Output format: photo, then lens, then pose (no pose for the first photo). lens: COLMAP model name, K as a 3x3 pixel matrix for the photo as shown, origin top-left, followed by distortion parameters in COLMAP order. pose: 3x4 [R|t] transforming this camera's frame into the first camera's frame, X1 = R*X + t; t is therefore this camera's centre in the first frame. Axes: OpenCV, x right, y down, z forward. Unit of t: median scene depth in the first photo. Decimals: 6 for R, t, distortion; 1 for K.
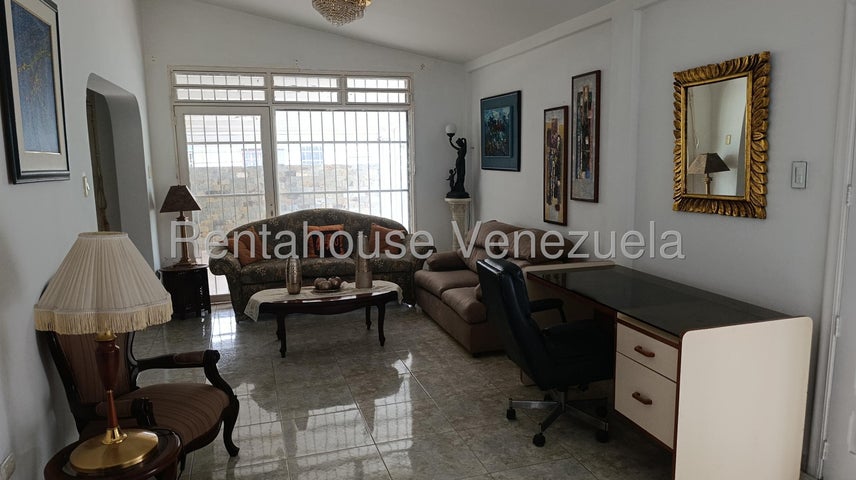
lens RADIAL K [[578.9, 0, 424.9], [0, 578.9, 236.5], [0, 0, 1]] dist [0.025718, -0.049136]
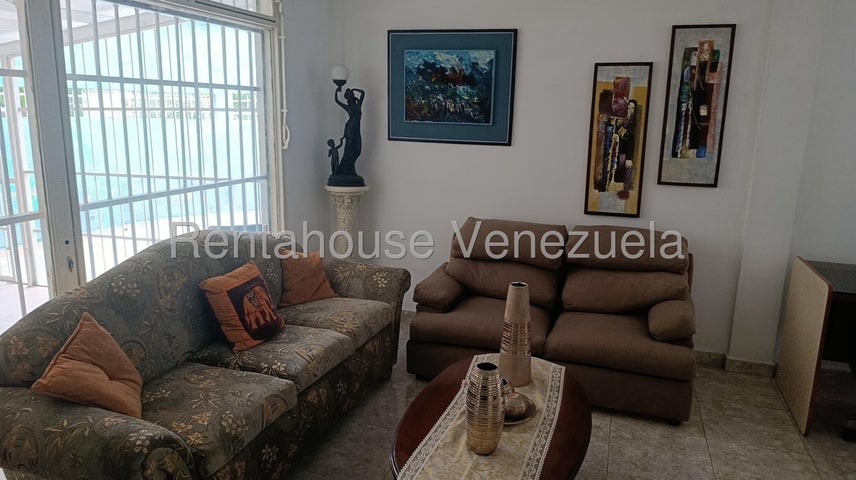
lens RADIAL K [[578.9, 0, 424.9], [0, 578.9, 236.5], [0, 0, 1]] dist [0.025718, -0.049136]
pose [[0.566034, -0.133981, 0.813422, -0.561966], [0.080199, 0.990974, 0.107418, -0.099980], [-0.820471, 0.004434, 0.571670, 0.781298]]
